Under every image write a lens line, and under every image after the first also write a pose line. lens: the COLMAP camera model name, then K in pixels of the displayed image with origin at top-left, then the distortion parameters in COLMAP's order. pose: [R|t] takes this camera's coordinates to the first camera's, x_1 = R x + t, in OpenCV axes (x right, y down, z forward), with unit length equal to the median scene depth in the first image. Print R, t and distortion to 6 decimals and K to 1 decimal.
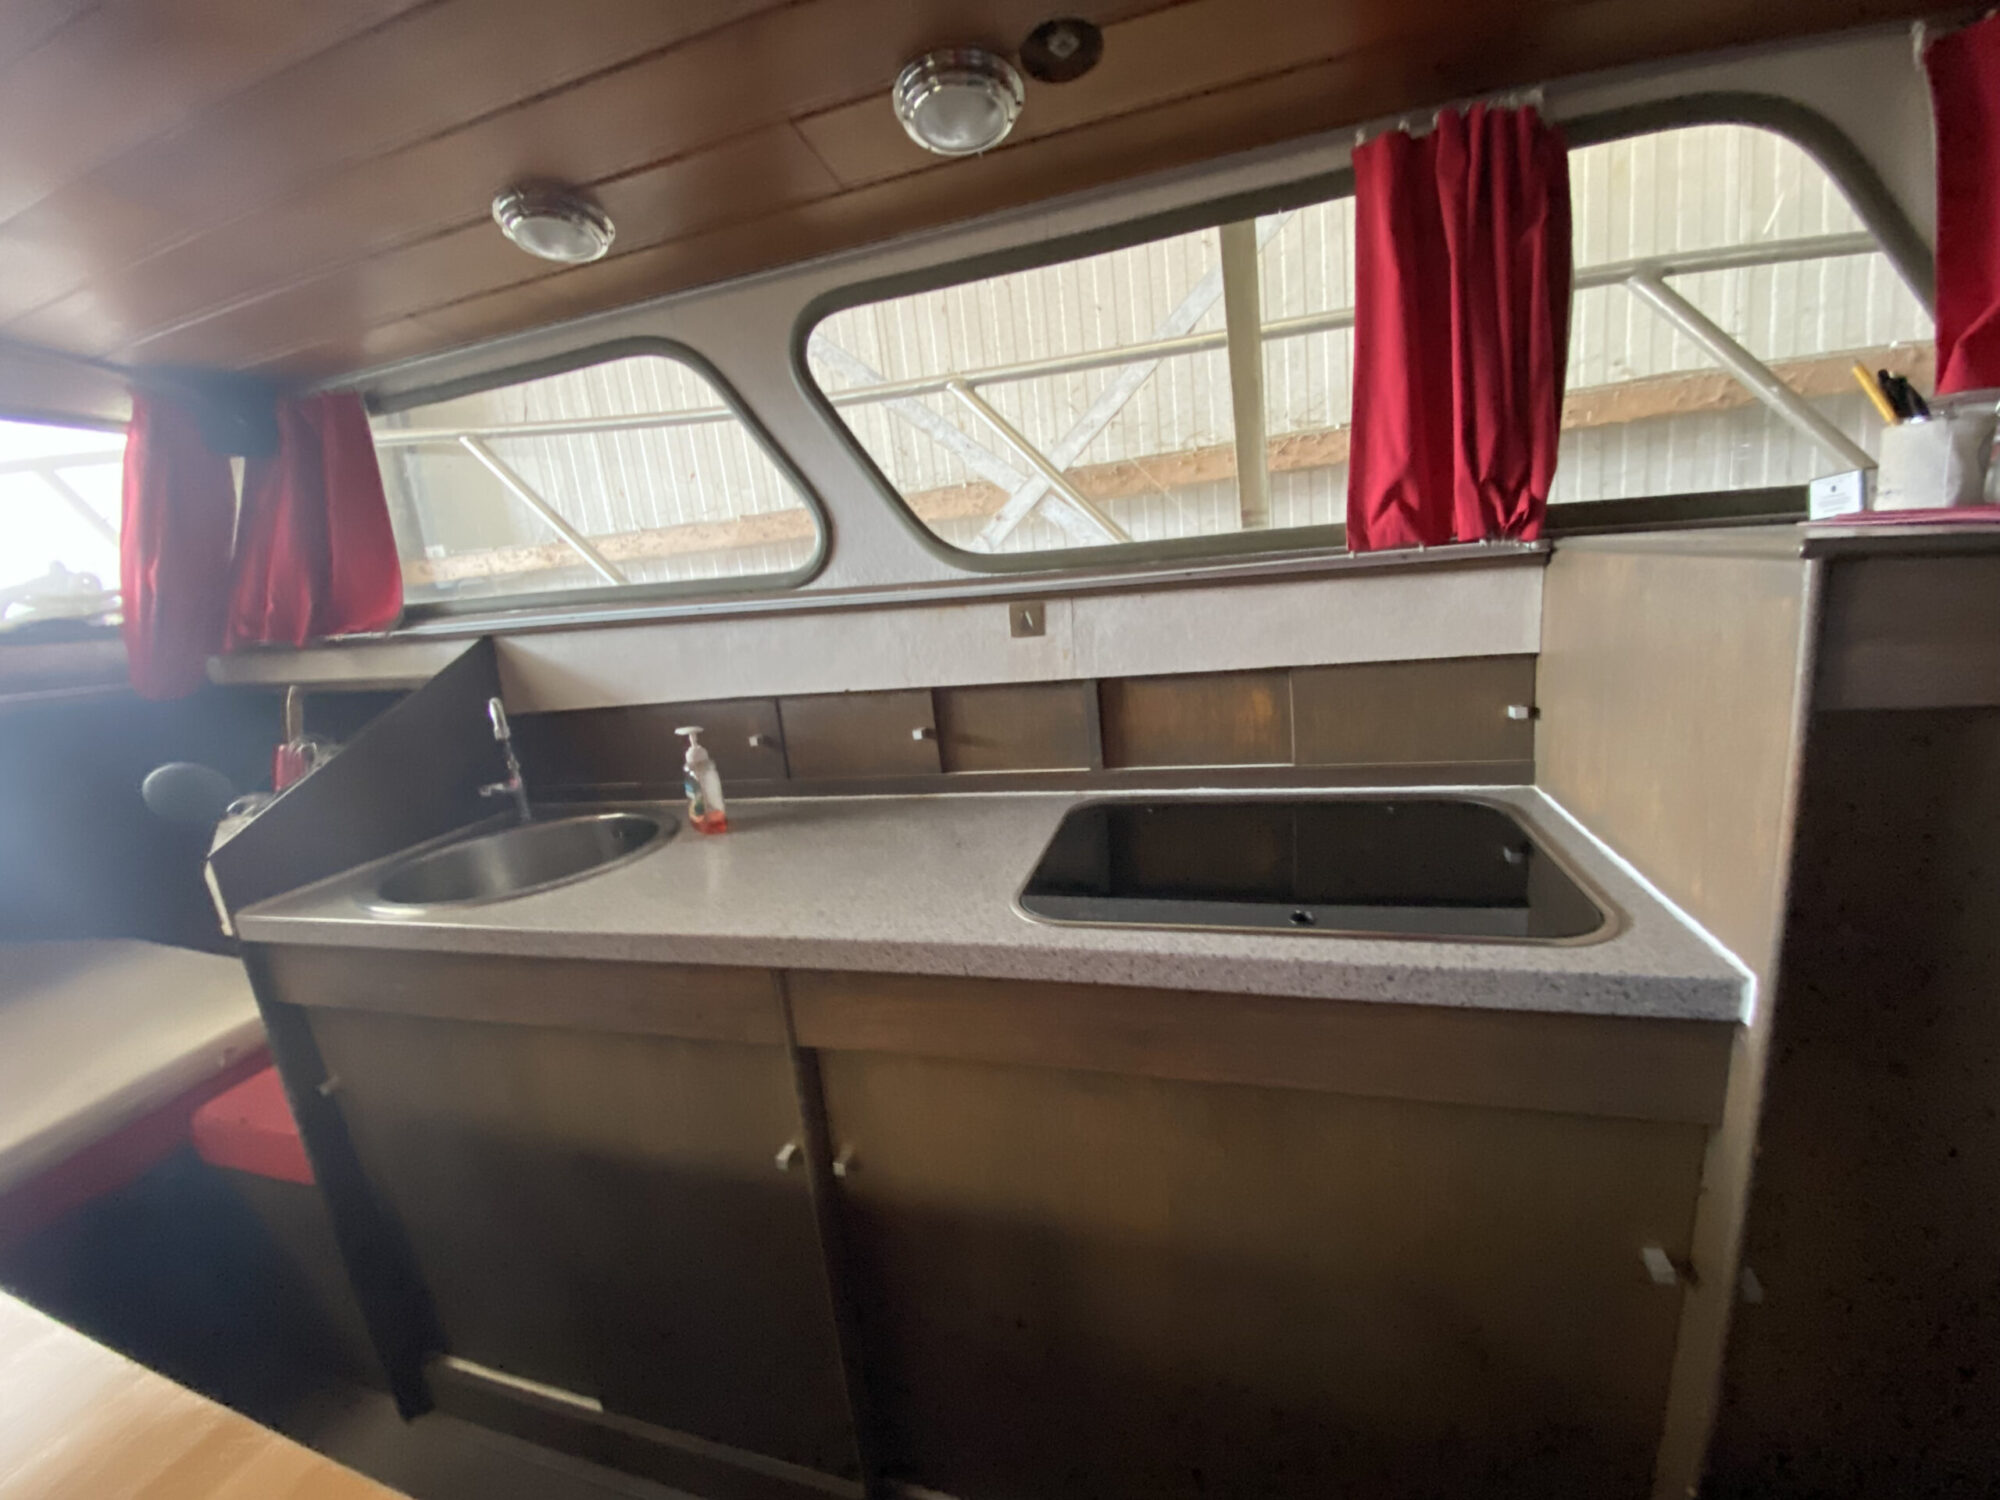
lens RADIAL K [[820.0, 0, 985.7], [0, 820.0, 751.3], [0, 0, 1]] dist [0.012080, -0.016637]
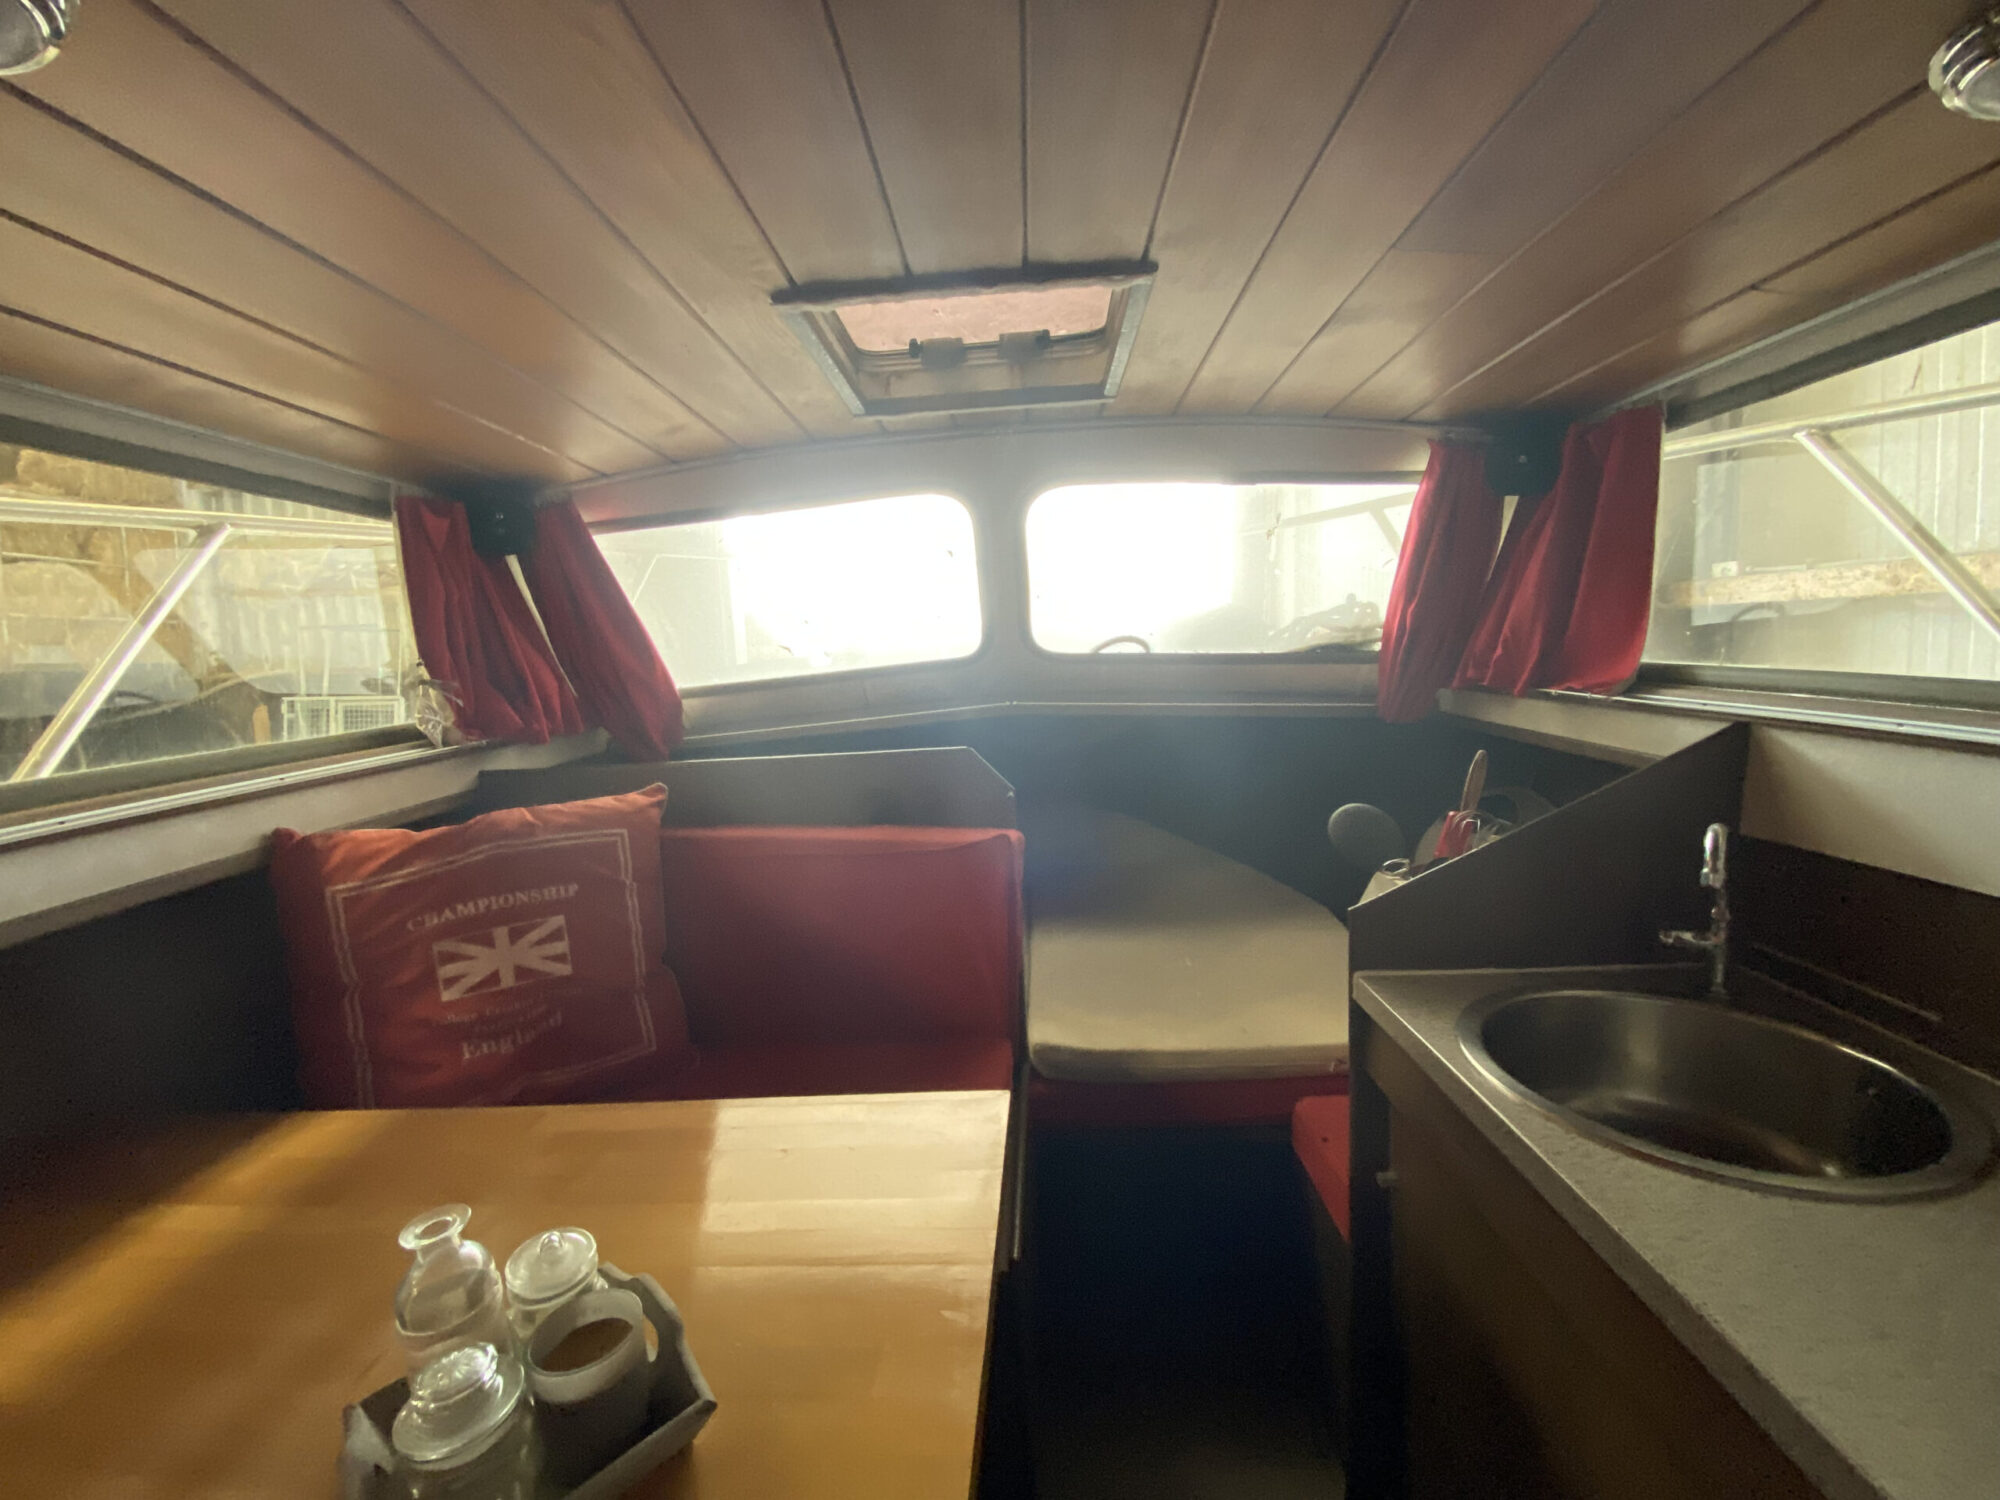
lens RADIAL K [[820.0, 0, 985.7], [0, 820.0, 751.3], [0, 0, 1]] dist [0.012080, -0.016637]
pose [[0.257793, 0.201727, -0.944907, -0.104866], [-0.193552, 0.968921, 0.154048, -0.100608], [0.946615, 0.143176, 0.288826, 0.185594]]
